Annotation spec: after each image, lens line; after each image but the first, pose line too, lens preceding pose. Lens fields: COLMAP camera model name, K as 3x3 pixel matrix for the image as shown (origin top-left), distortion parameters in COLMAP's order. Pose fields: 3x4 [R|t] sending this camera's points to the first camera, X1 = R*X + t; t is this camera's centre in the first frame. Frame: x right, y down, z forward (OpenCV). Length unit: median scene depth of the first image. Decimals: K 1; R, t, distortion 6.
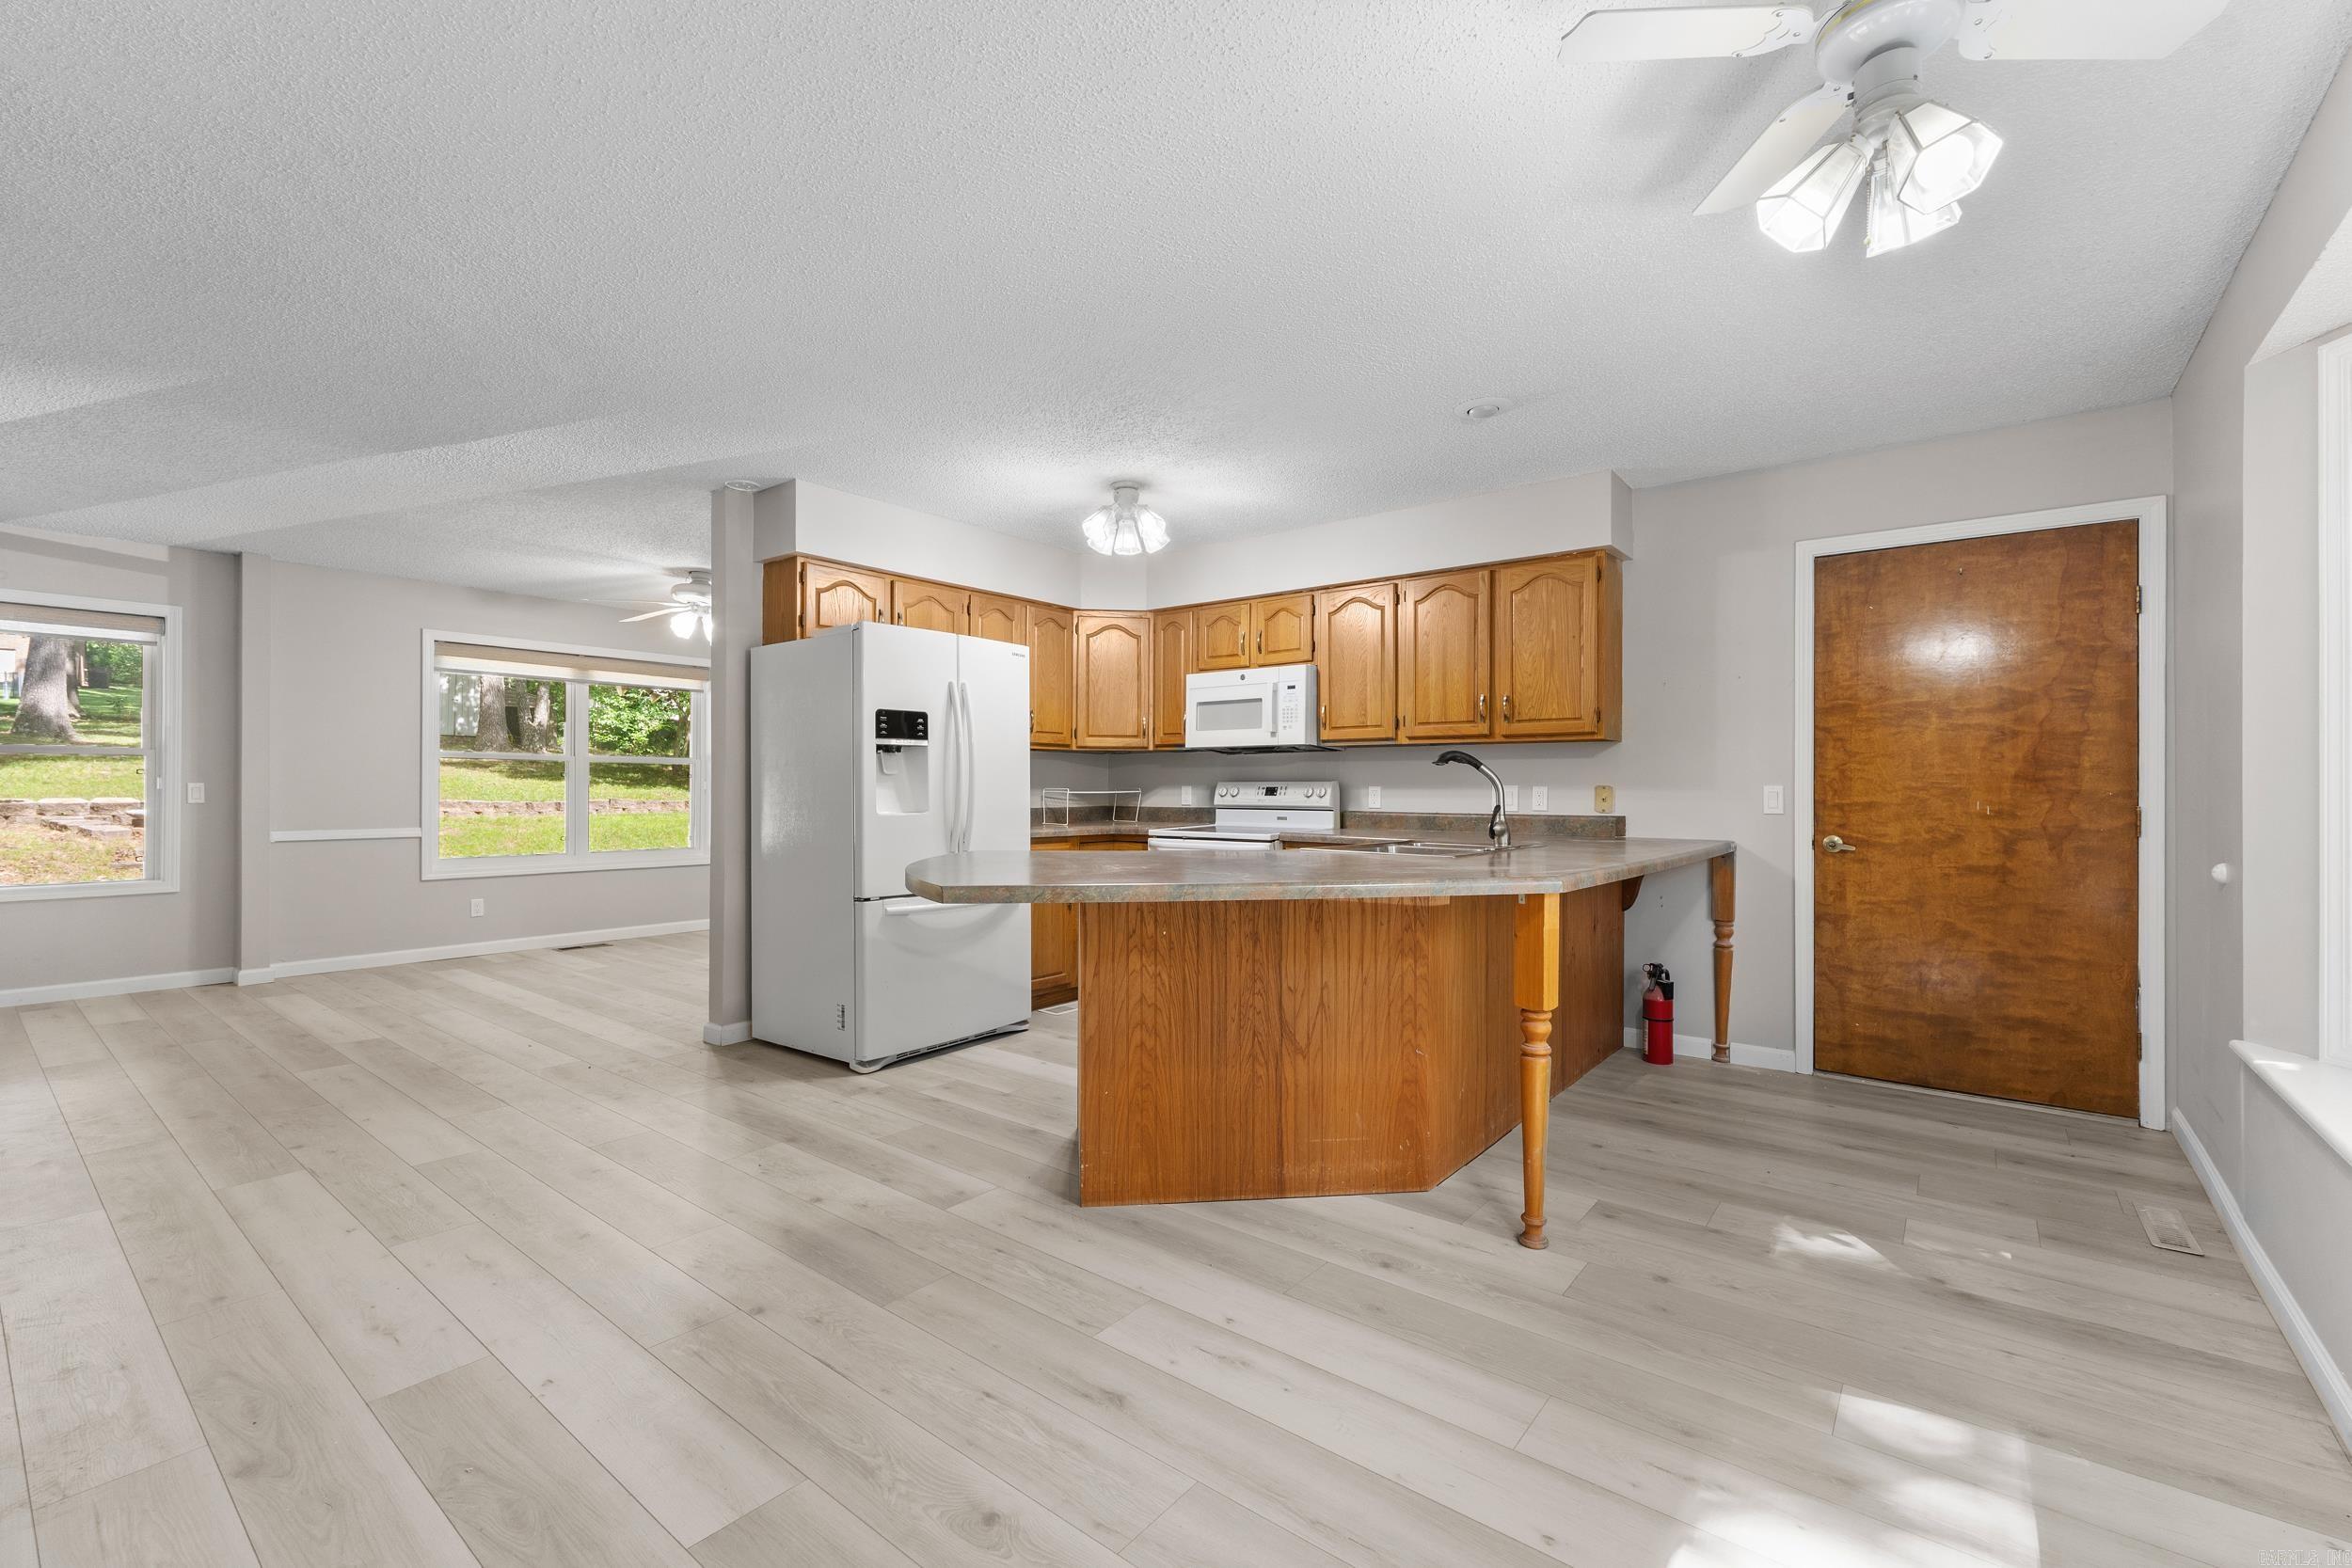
lens RADIAL K [[991.9, 0, 1182.8], [0, 991.9, 787.7], [0, 0, 1]] dist [0.002601, 0.000227]
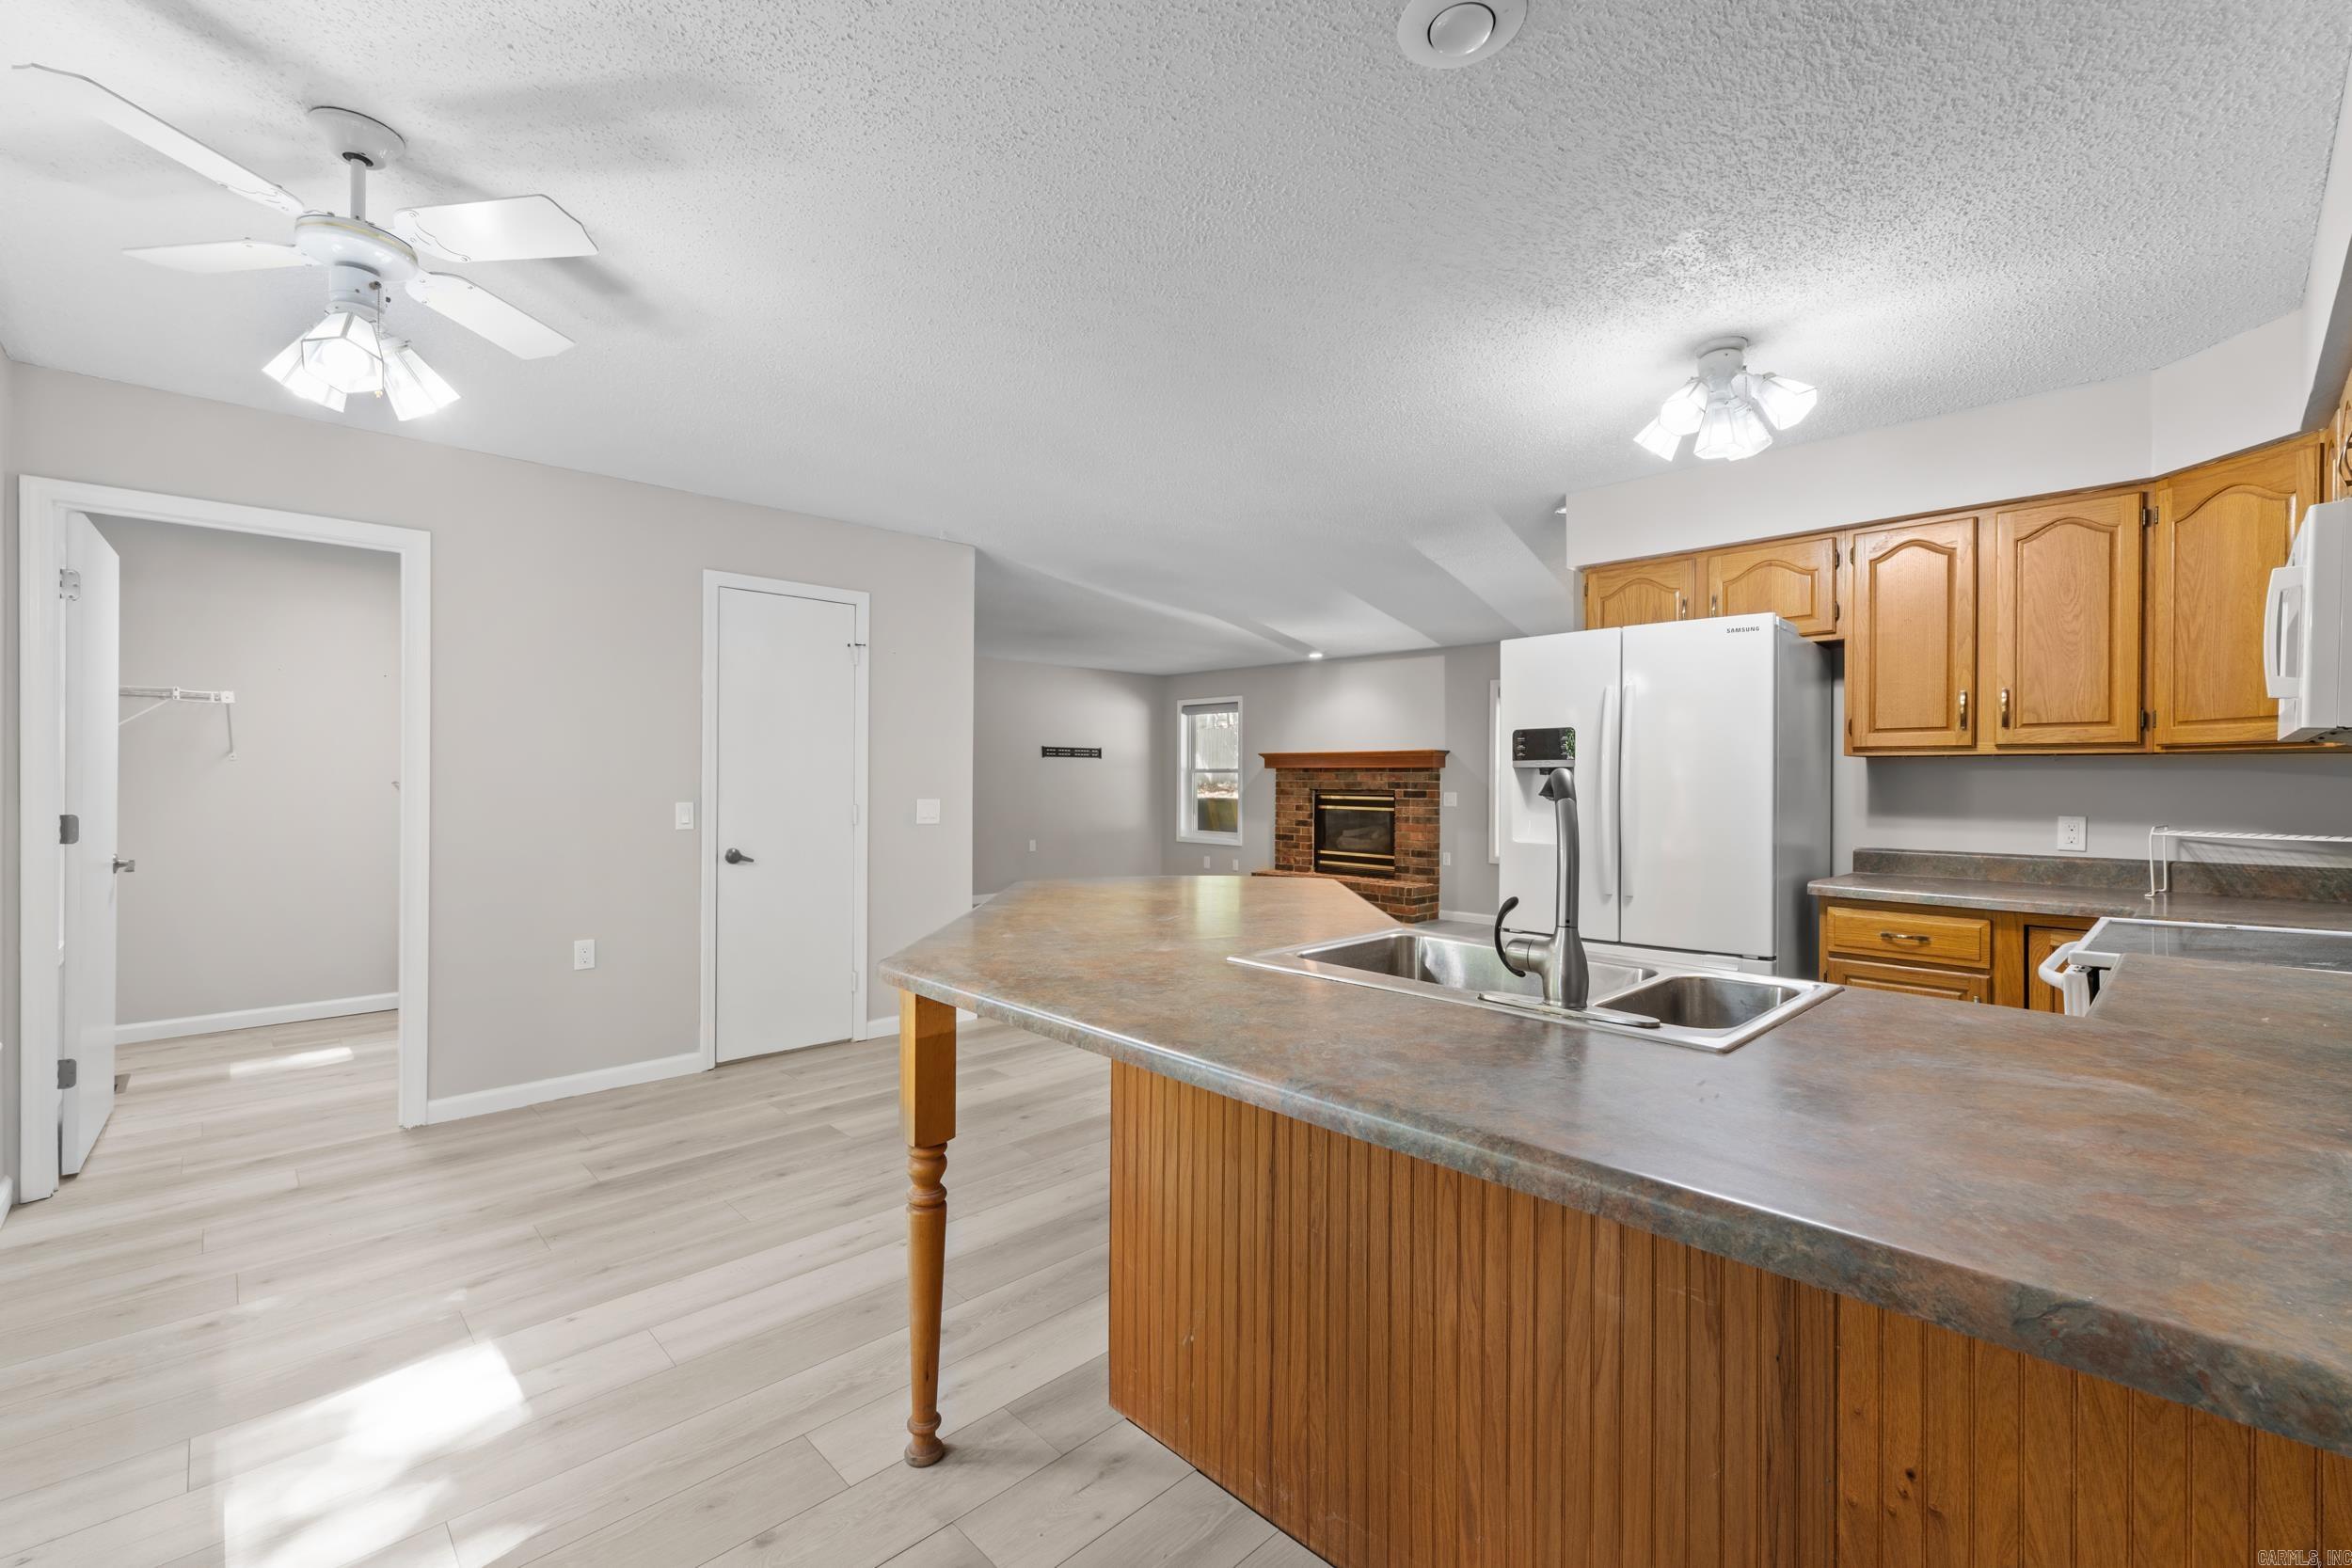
lens RADIAL K [[985.0, 0, 1177.7], [0, 985.0, 774.7], [0, 0, 1]] dist [-0.001118, -0.000172]
pose [[-0.129455, -0.008890, -0.991545, 0.637823], [-0.004485, 0.999955, -0.008380, -0.026386], [0.991575, 0.003362, -0.129489, 0.769625]]
